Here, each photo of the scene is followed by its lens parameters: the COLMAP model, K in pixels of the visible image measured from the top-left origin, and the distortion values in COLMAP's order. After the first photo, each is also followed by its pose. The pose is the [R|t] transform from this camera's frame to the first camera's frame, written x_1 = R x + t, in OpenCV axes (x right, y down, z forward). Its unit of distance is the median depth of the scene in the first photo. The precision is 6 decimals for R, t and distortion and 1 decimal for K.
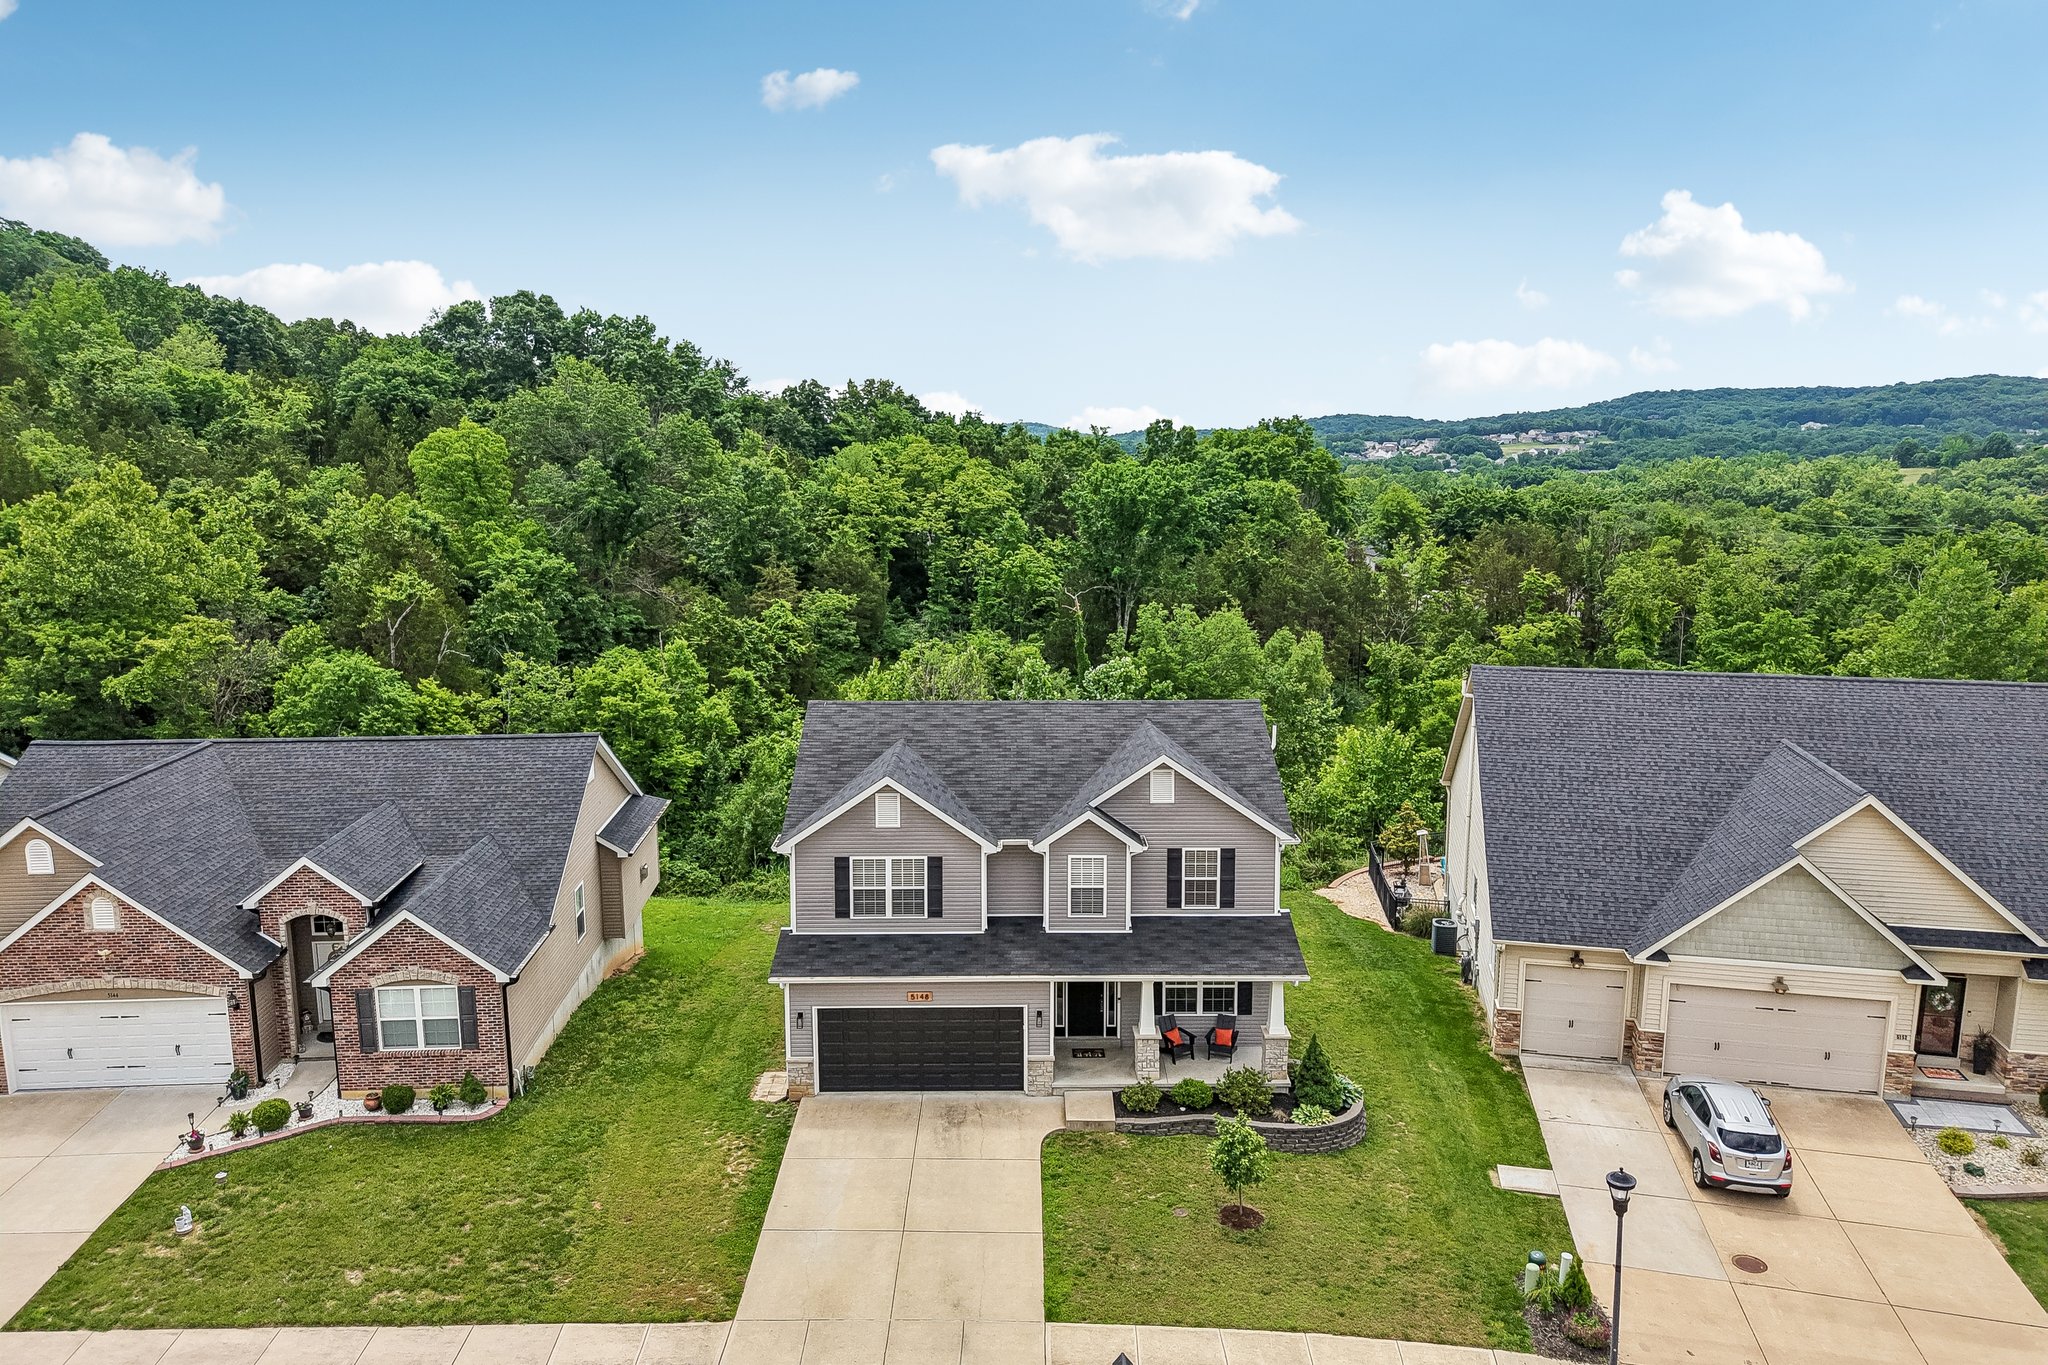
lens RADIAL K [[1307.4, 0, 1024.0], [0, 1307.4, 682.5], [0, 0, 1]] dist [-0.018612, -0.004515]
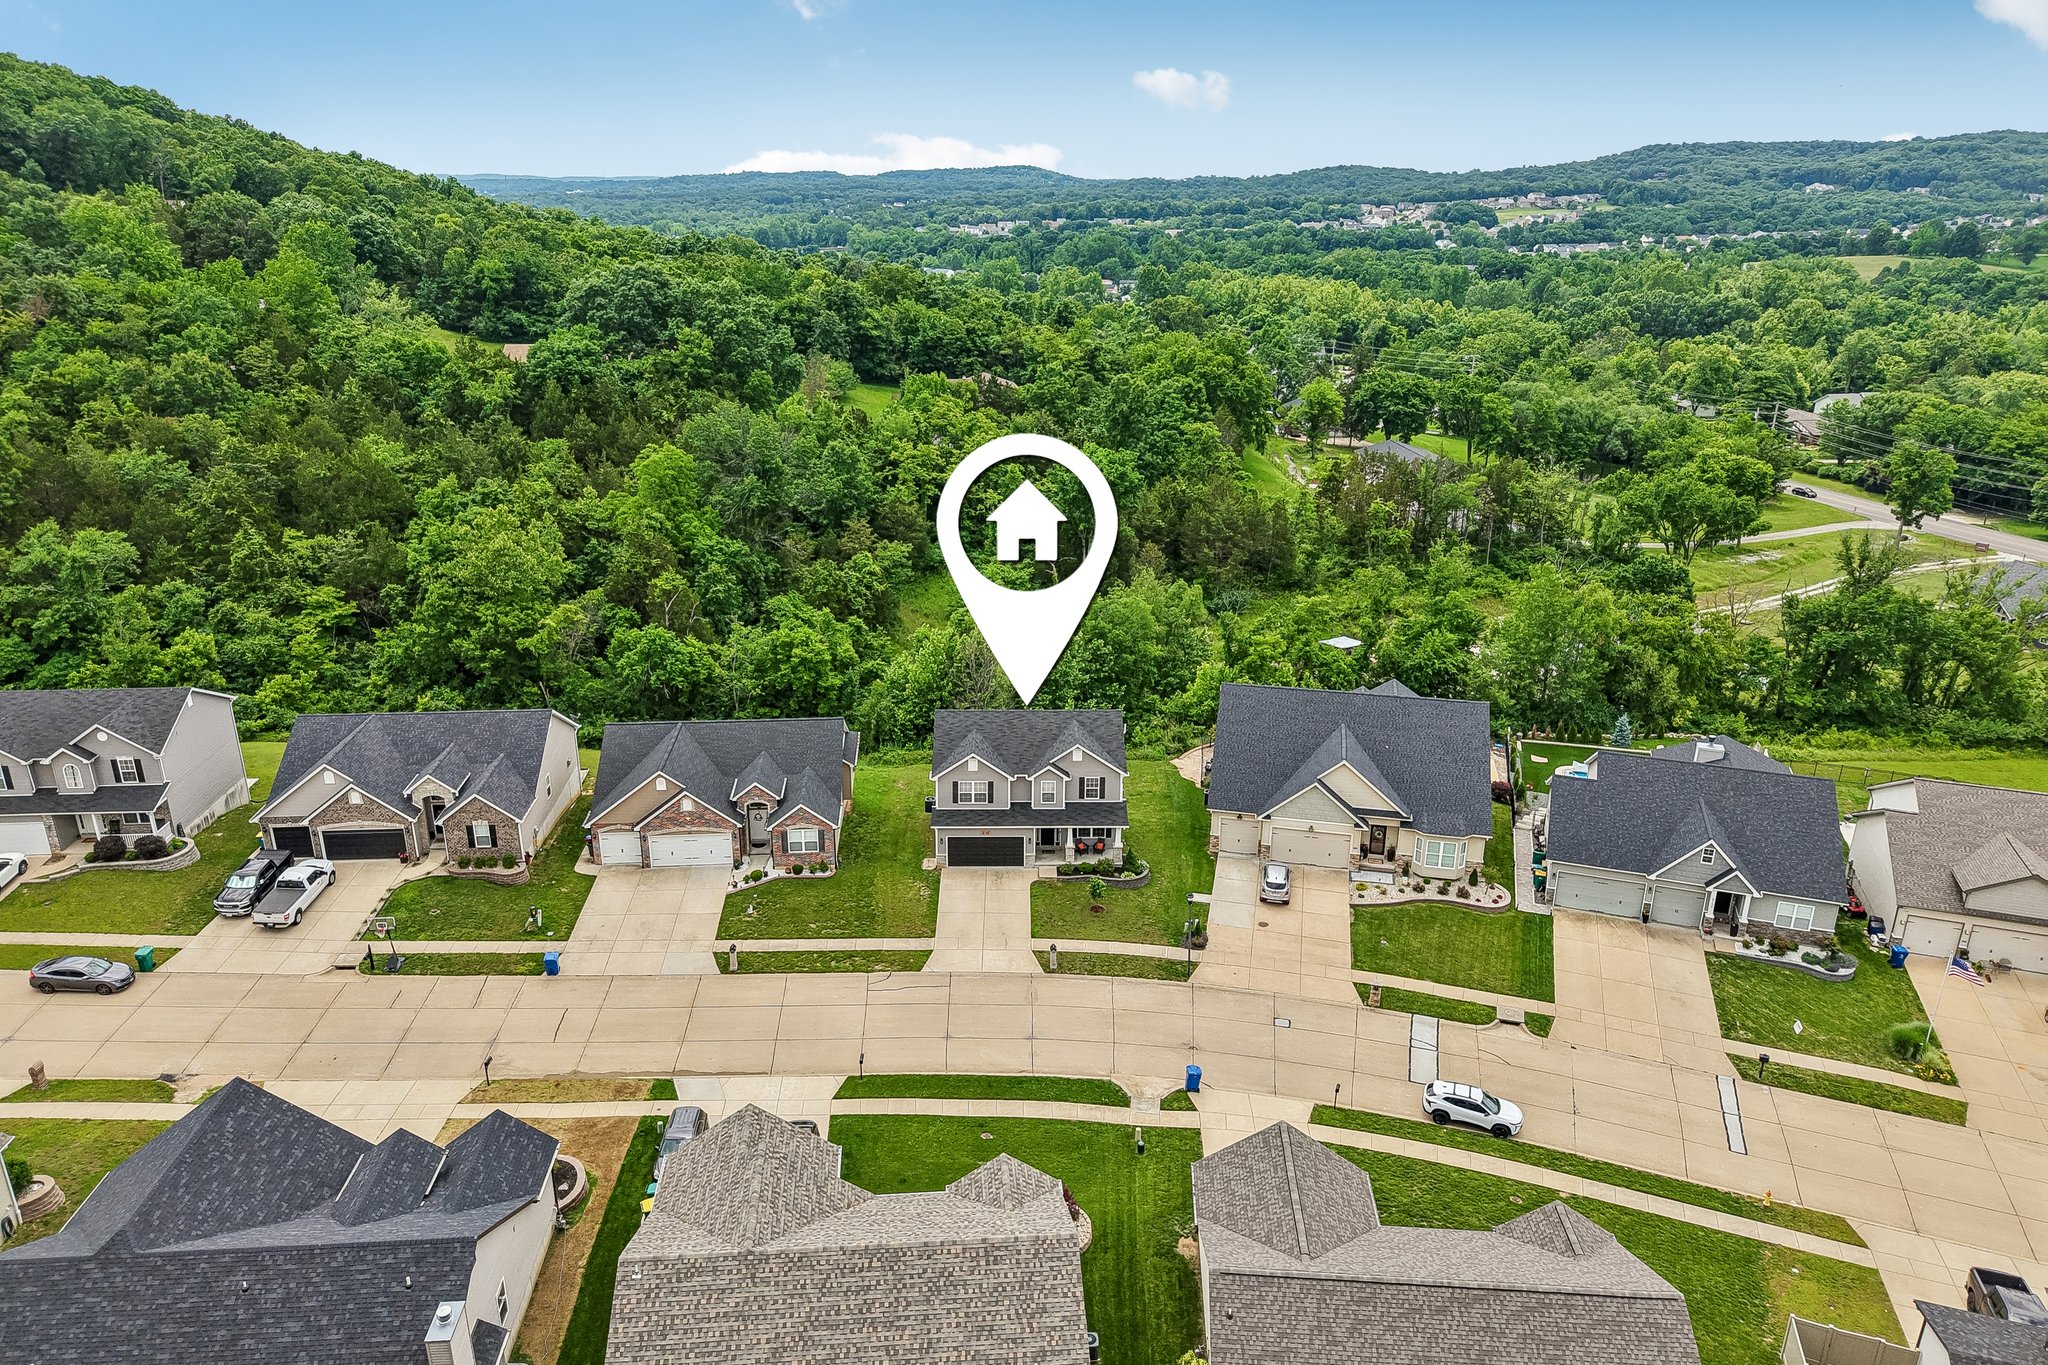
lens RADIAL K [[1416.5, 0, 1024.0], [0, 1416.5, 682.5], [0, 0, 1]] dist [-0.061349, 0.002799]
pose [[0.999966, 0.003571, 0.007407, -0.022262], [-0.004972, 0.980055, 0.198664, -0.621180], [-0.006550, -0.198694, 0.980040, -1.737612]]
